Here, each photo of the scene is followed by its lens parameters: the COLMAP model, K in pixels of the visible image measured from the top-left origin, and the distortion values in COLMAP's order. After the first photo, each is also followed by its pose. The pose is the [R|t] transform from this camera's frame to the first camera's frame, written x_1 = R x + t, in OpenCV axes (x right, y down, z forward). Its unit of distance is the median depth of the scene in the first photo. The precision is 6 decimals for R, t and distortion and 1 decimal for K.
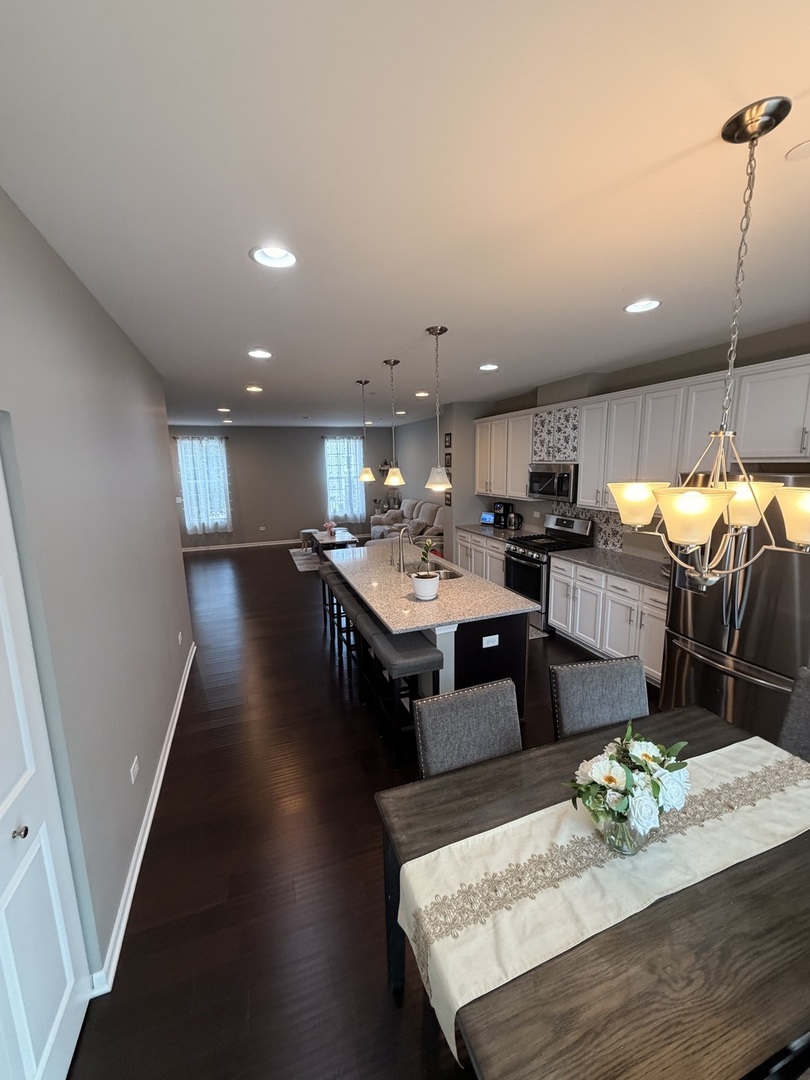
lens RADIAL K [[429.7, 0, 401.7], [0, 429.7, 538.2], [0, 0, 1]] dist [-0.000345, -0.000253]
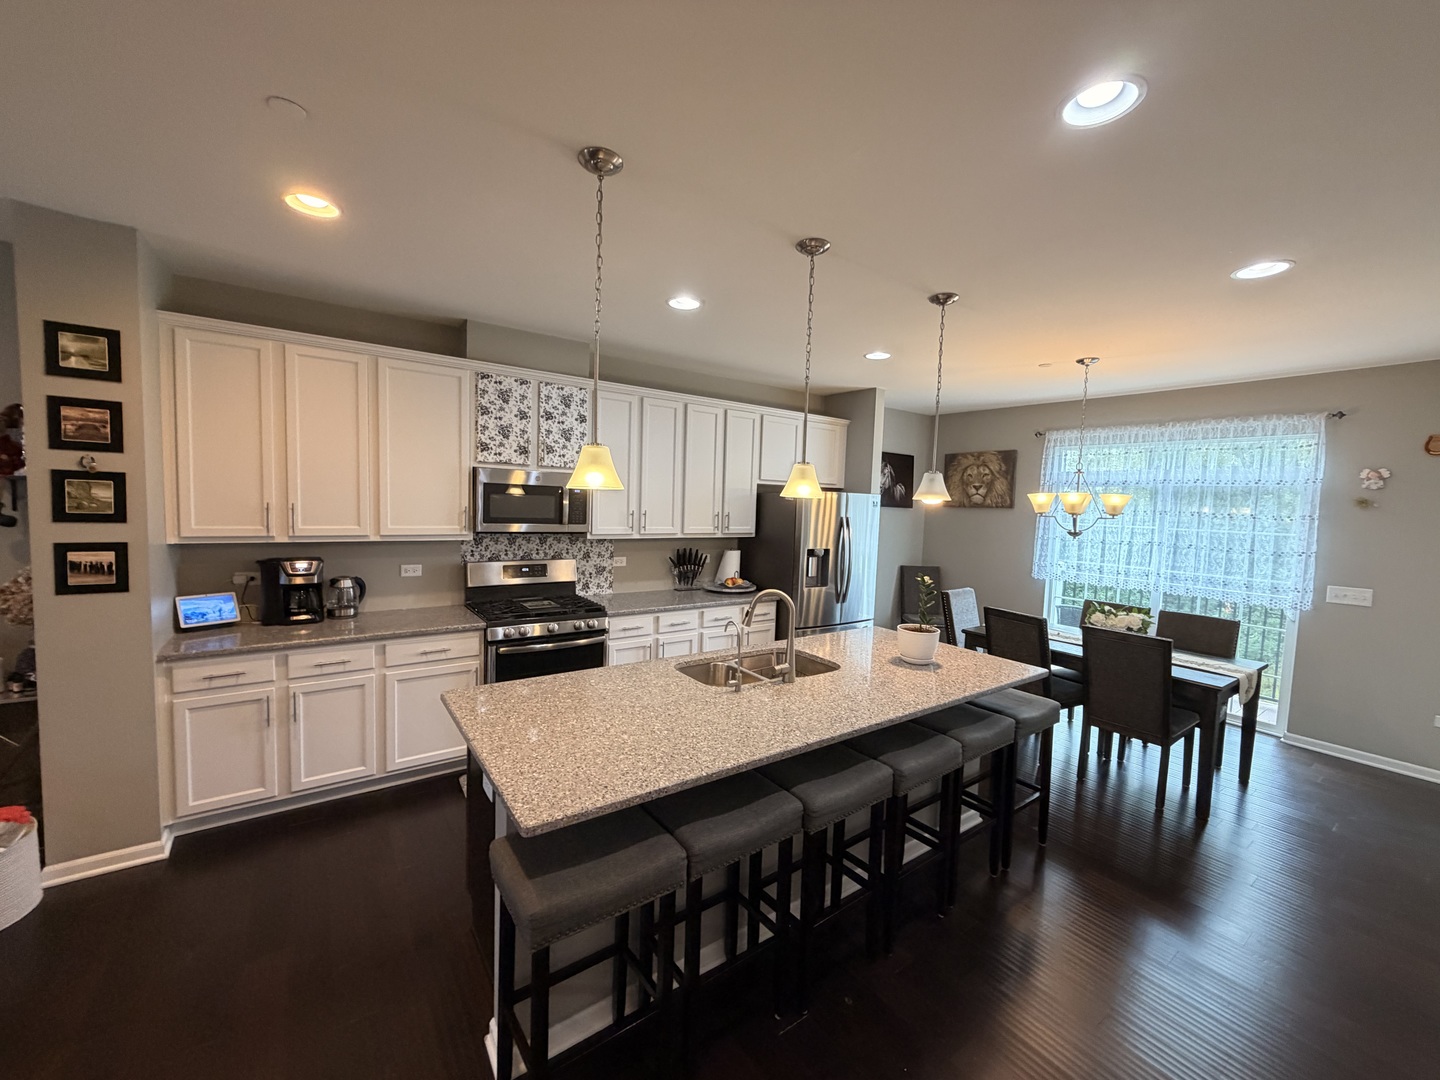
lens RADIAL K [[572.9, 0, 717.2], [0, 572.9, 541.3], [0, 0, 1]] dist [-0.000345, -0.000253]
pose [[-0.270576, -0.054493, 0.961155, -0.494786], [0.143415, 0.984974, 0.096216, -0.124380], [-0.951956, 0.163878, -0.258695, 1.034176]]
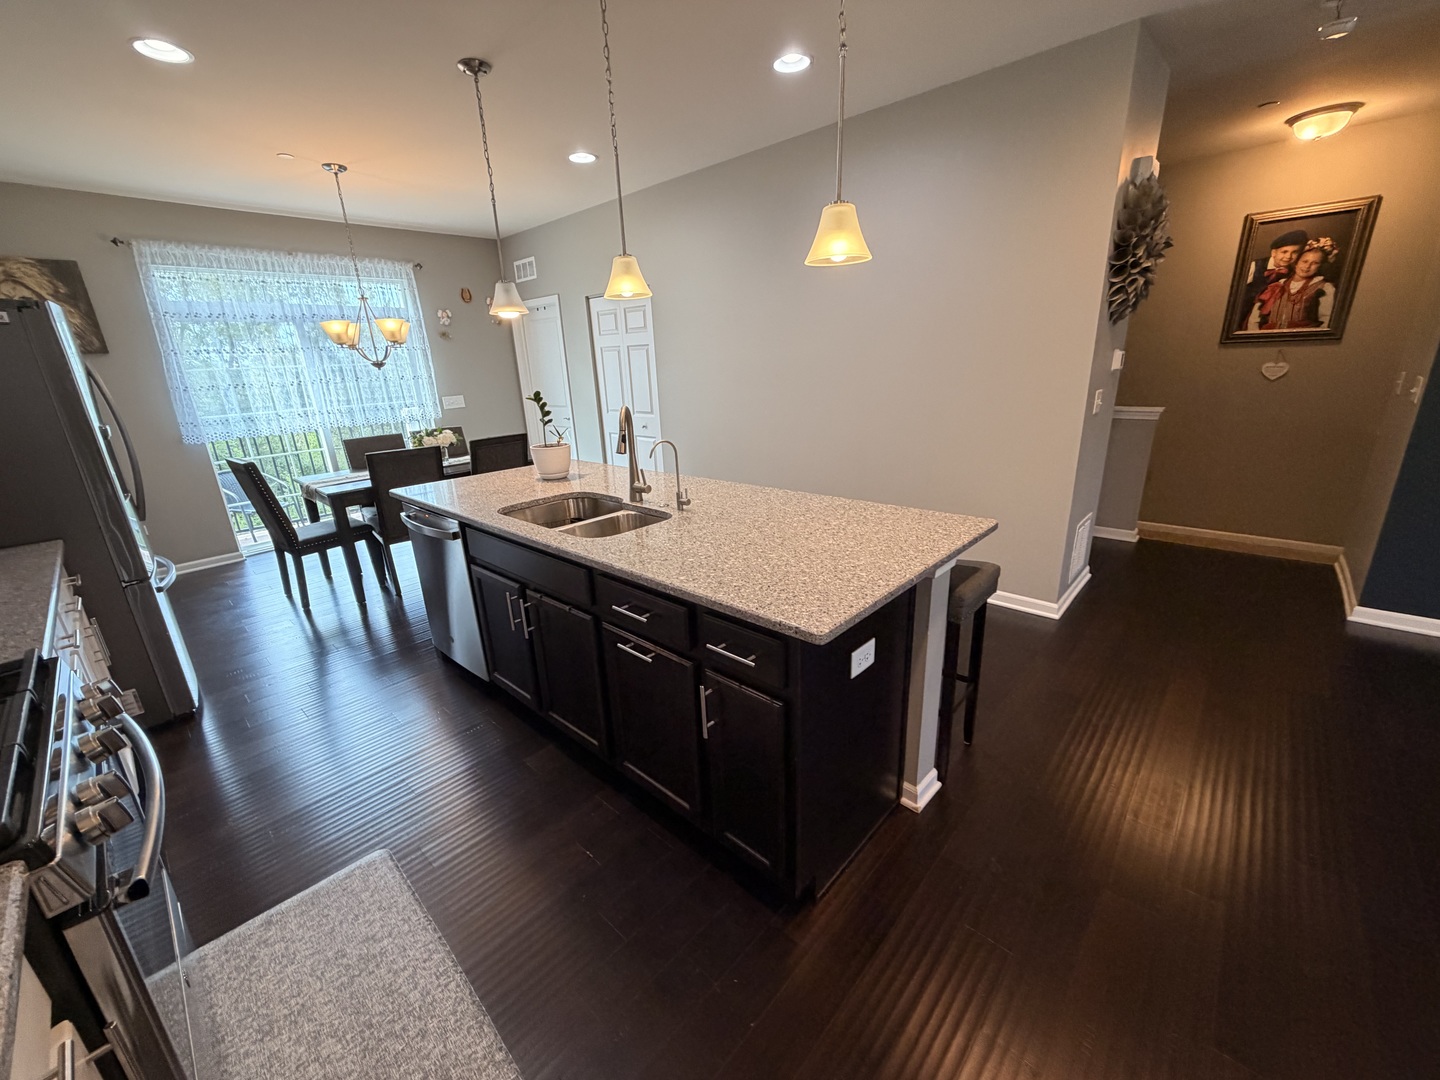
lens RADIAL K [[572.9, 0, 717.2], [0, 572.9, 541.3], [0, 0, 1]] dist [-0.000345, -0.000253]
pose [[-0.884504, 0.202255, -0.420411, 0.166200], [-0.015103, 0.888254, 0.459104, -0.141341], [0.466288, 0.412429, -0.782609, 1.313841]]
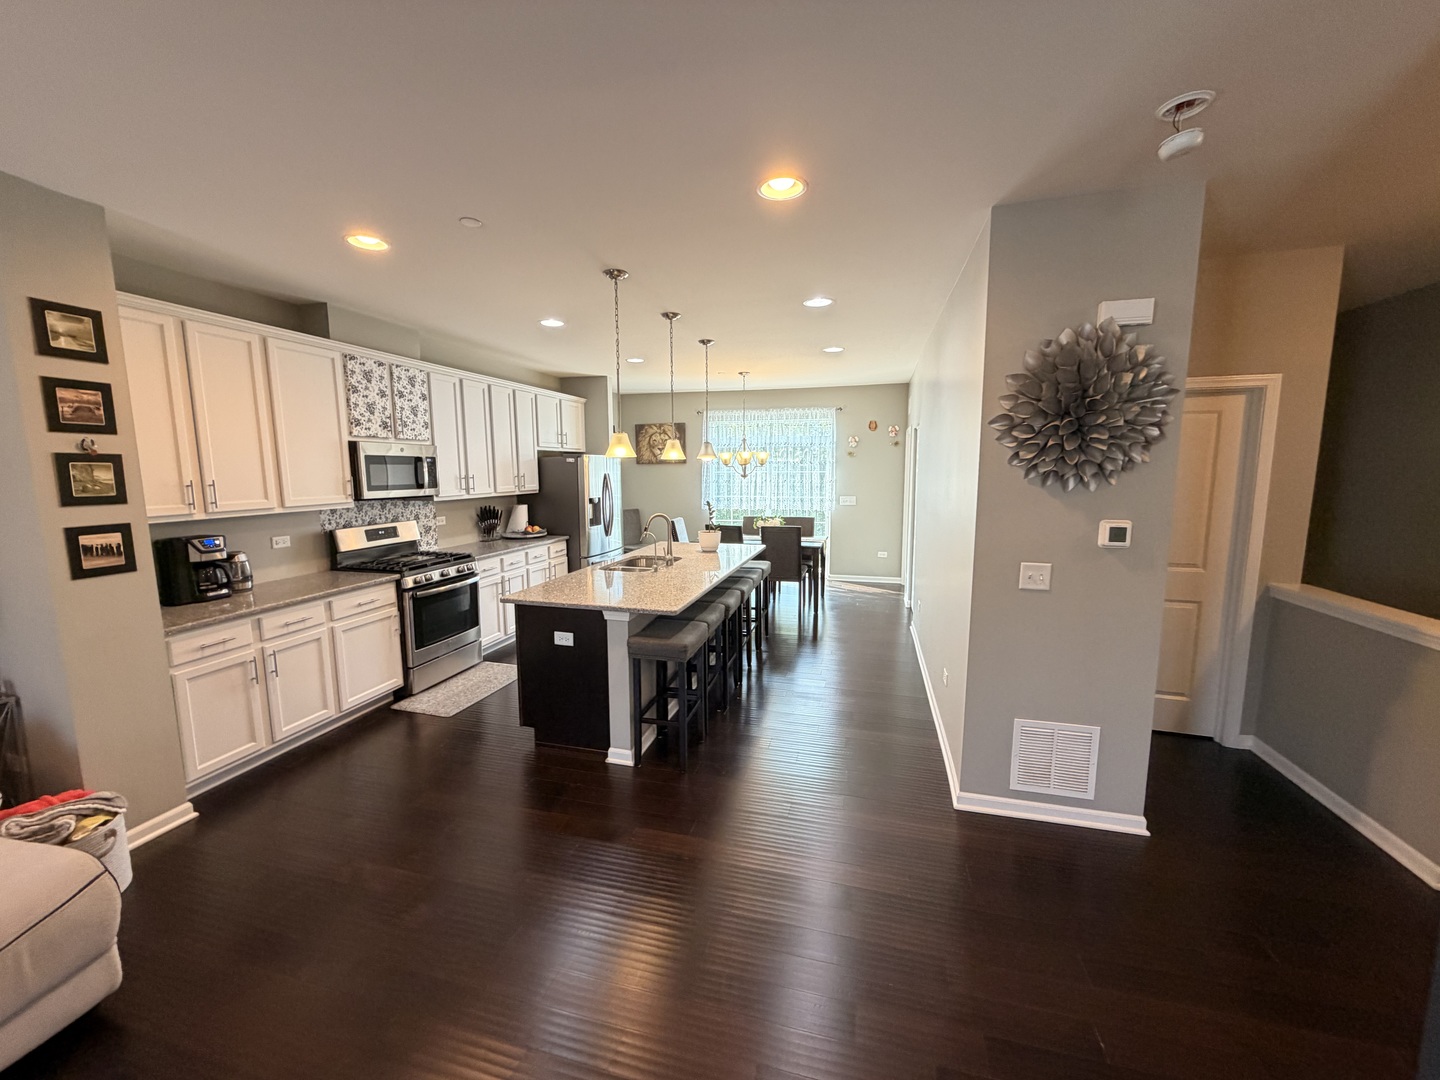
lens RADIAL K [[572.9, 0, 717.2], [0, 572.9, 541.3], [0, 0, 1]] dist [-0.000345, -0.000253]
pose [[-0.818912, -0.046714, 0.572014, -0.602471], [0.125452, 0.958009, 0.257837, -0.204141], [-0.560040, 0.282906, -0.778665, 1.533164]]
